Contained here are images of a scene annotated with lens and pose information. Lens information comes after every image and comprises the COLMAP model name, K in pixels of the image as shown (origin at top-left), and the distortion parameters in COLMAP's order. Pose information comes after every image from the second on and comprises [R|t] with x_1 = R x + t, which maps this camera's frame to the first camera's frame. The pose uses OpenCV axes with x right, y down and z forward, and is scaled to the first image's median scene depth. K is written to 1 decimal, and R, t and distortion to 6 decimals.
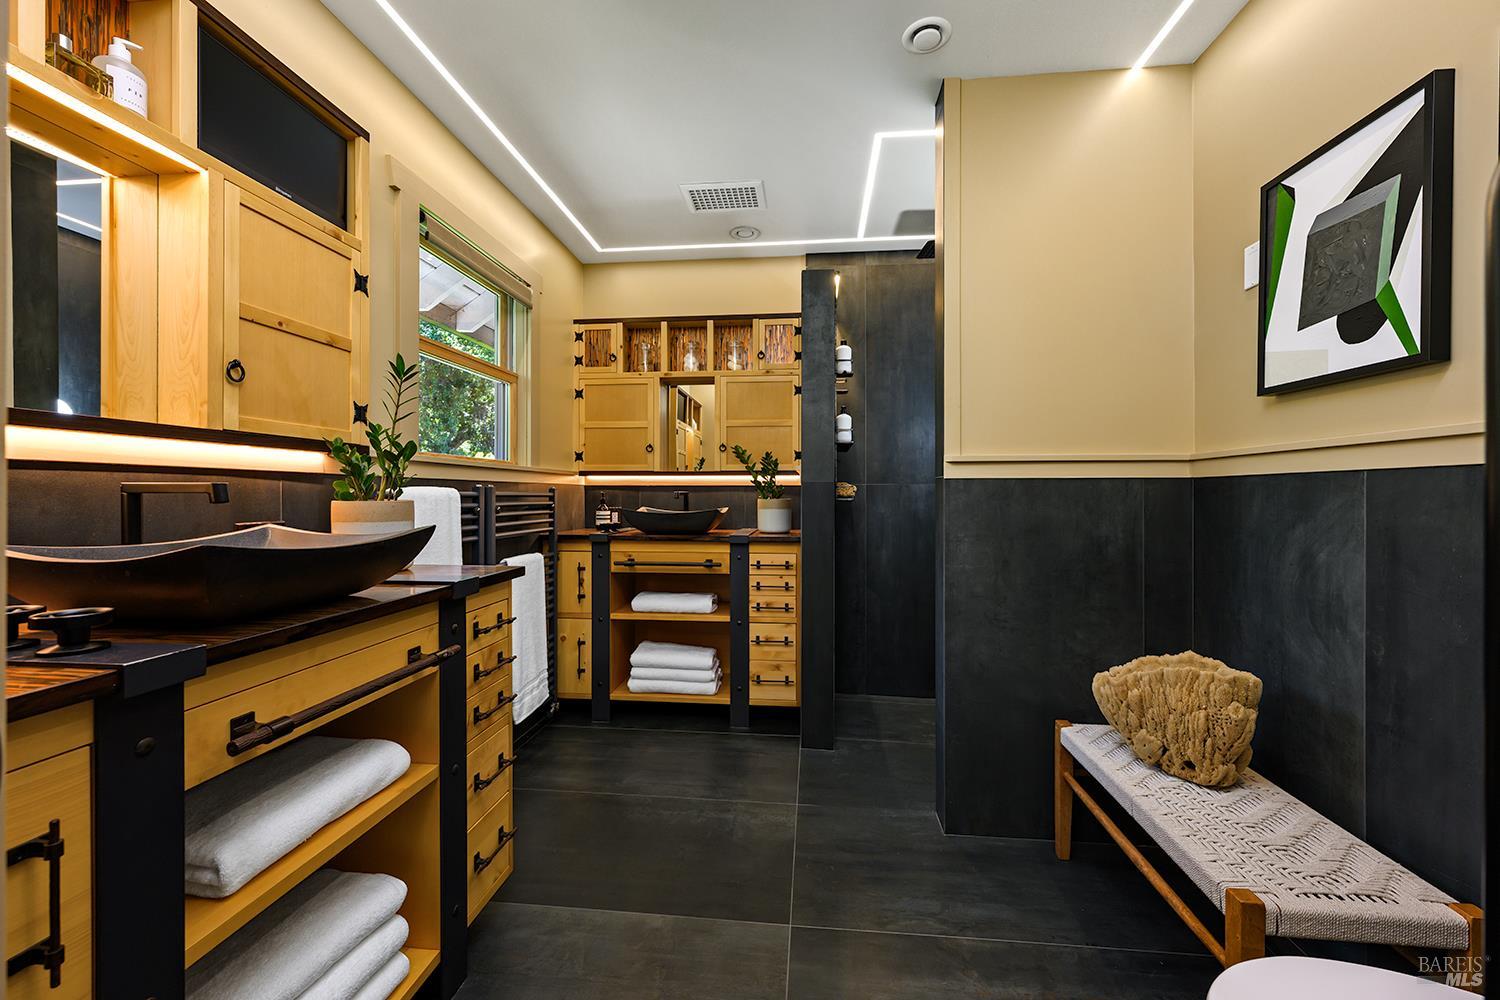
lens RADIAL K [[612.0, 0, 758.4], [0, 612.0, 499.4], [0, 0, 1]] dist [0.002028, 0.000298]
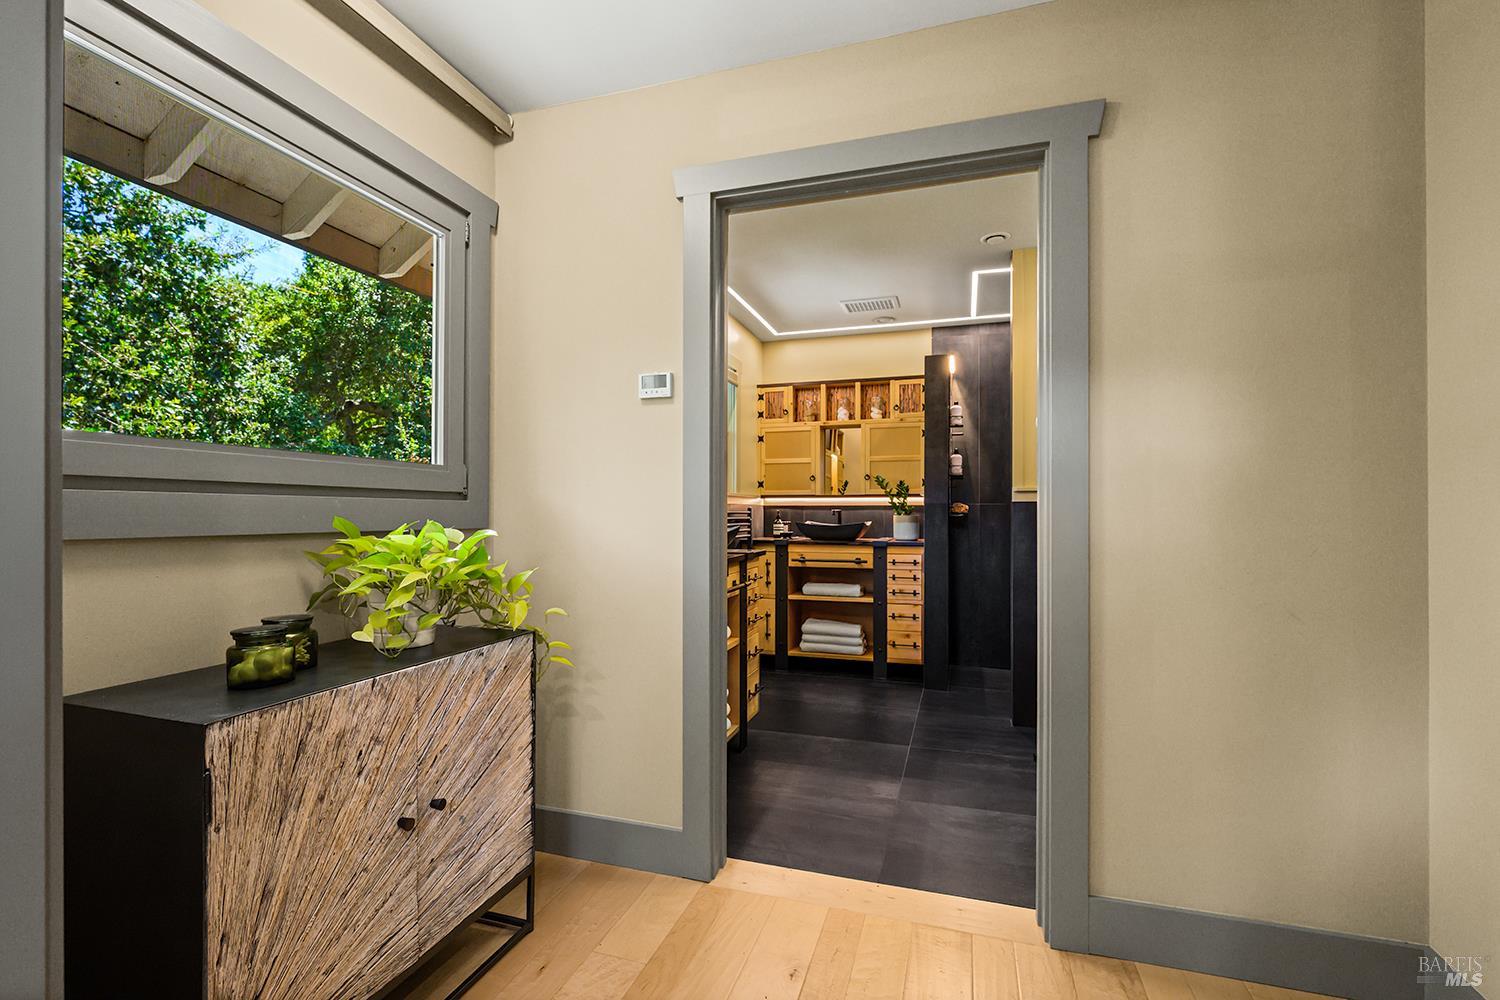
lens RADIAL K [[703.5, 0, 744.9], [0, 703.5, 522.0], [0, 0, 1]] dist [0.001241, -0.000541]
pose [[0.976997, 0.000627, -0.213251, 0.010424], [0.000664, 0.999982, 0.005983, 0.005192], [0.213251, -0.005987, 0.976979, -0.645398]]
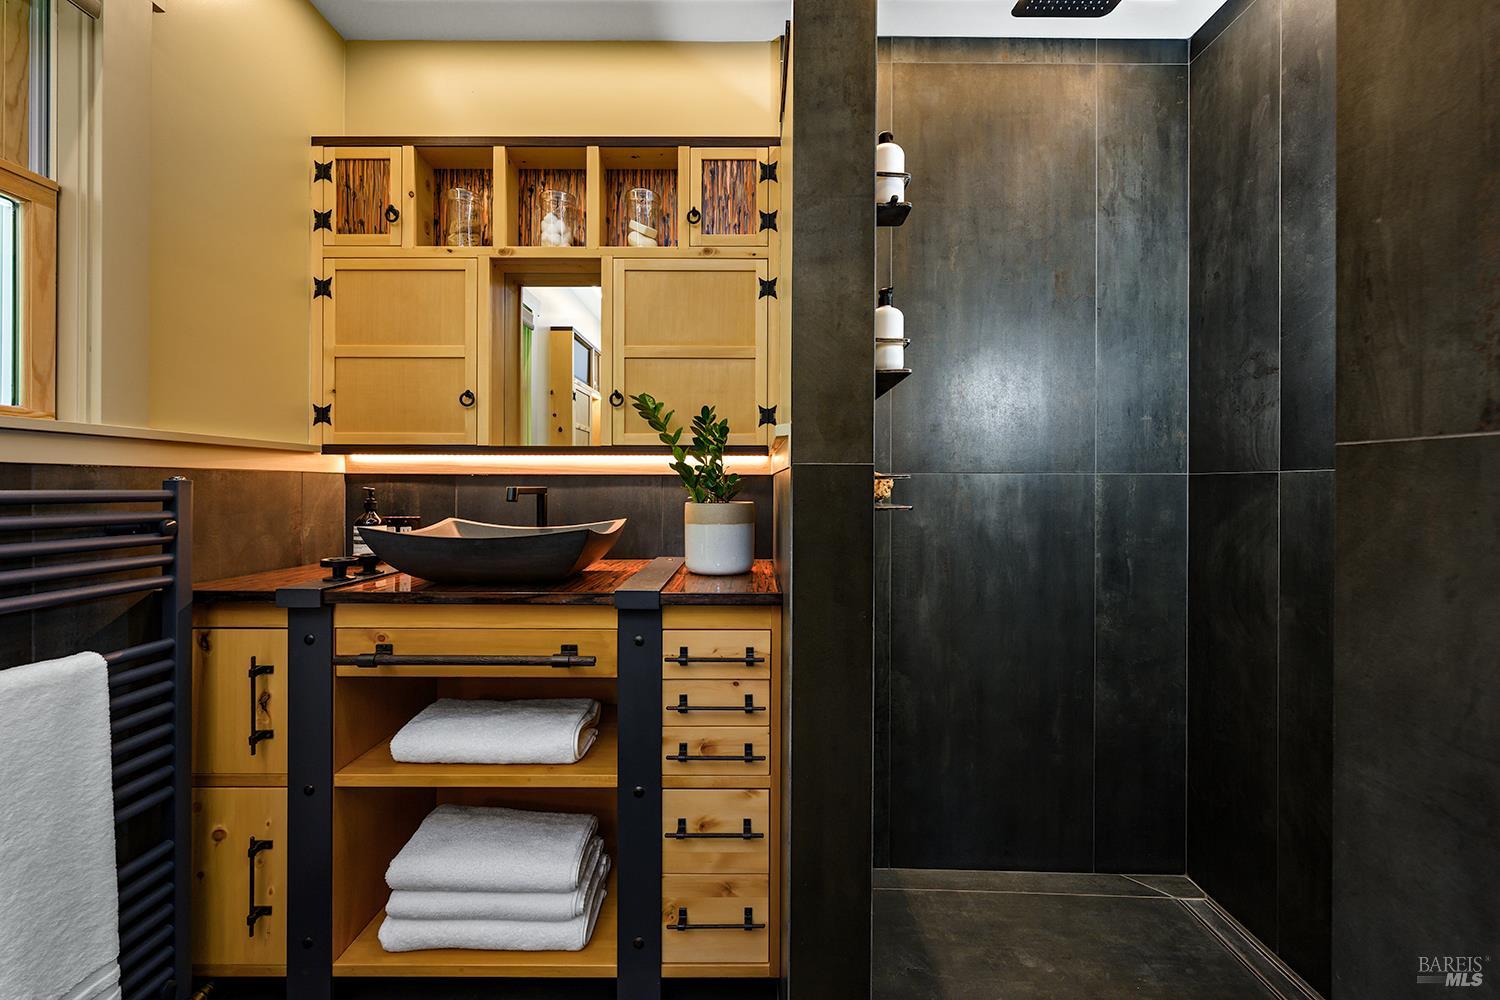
lens RADIAL K [[612.0, 0, 753.3], [0, 612.0, 485.6], [0, 0, 1]] dist [0.002028, 0.000298]
pose [[0.996118, 0.002998, 0.087975, 0.010777], [-0.002214, 0.999957, -0.009008, -0.011173], [-0.087998, 0.008778, 0.996082, 0.561876]]
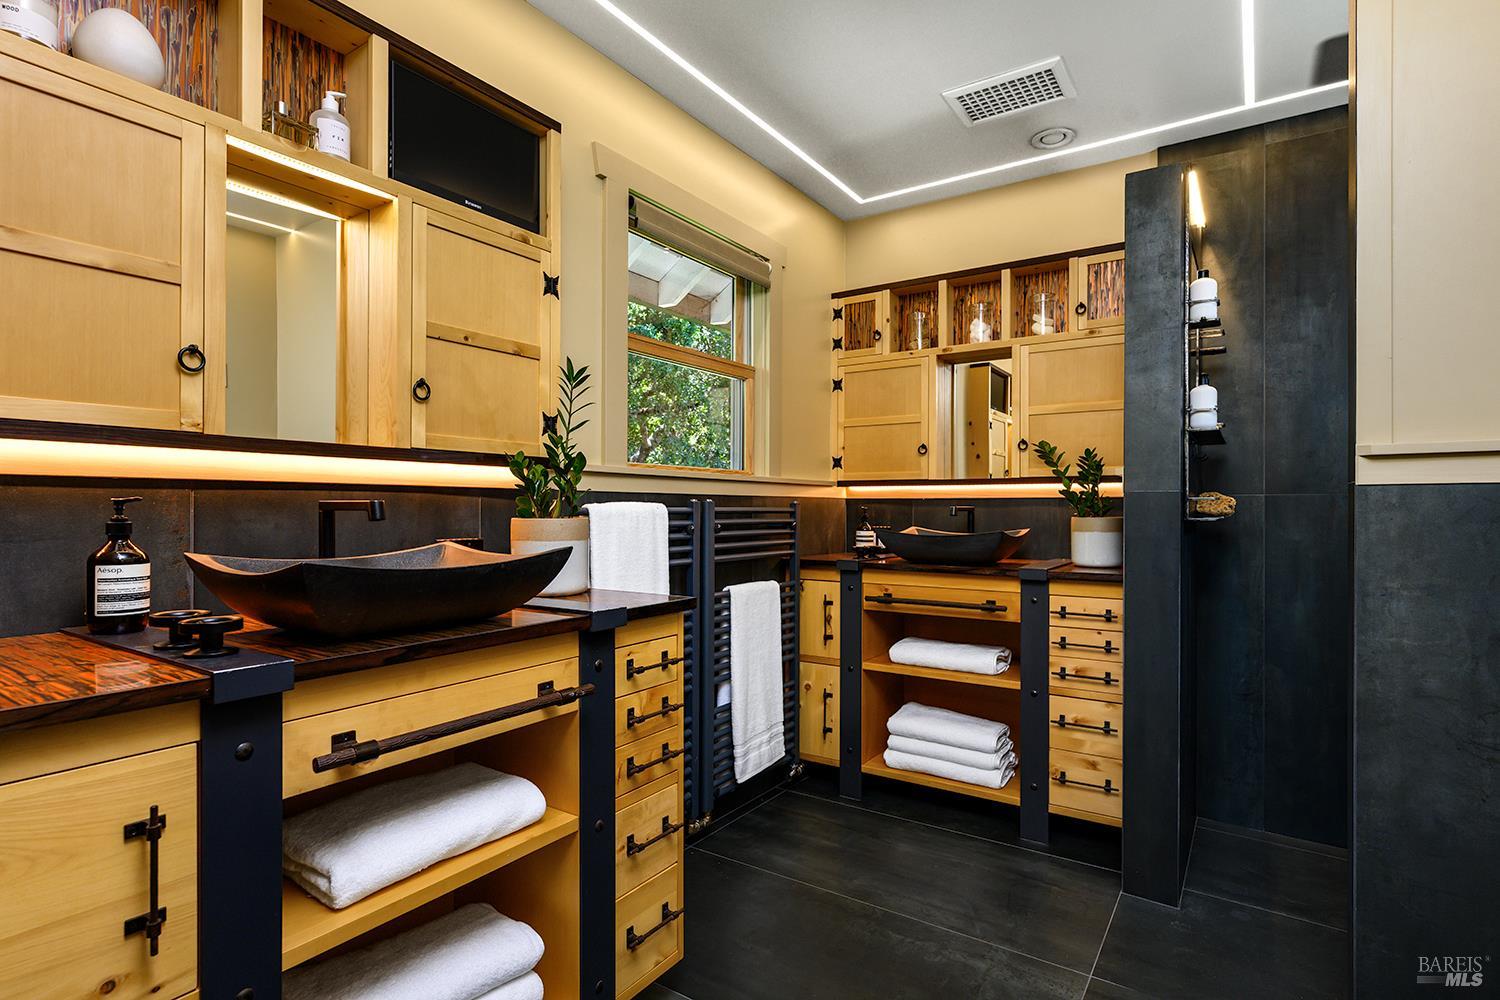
lens RADIAL K [[770.1, 0, 746.6], [0, 770.1, 513.7], [0, 0, 1]] dist [-0.001279, 0.000243]
pose [[0.877823, 0.004247, -0.478967, 0.102764], [-0.004867, 0.999988, -0.000054, -0.003052], [0.478961, 0.002379, 0.877833, 0.063505]]
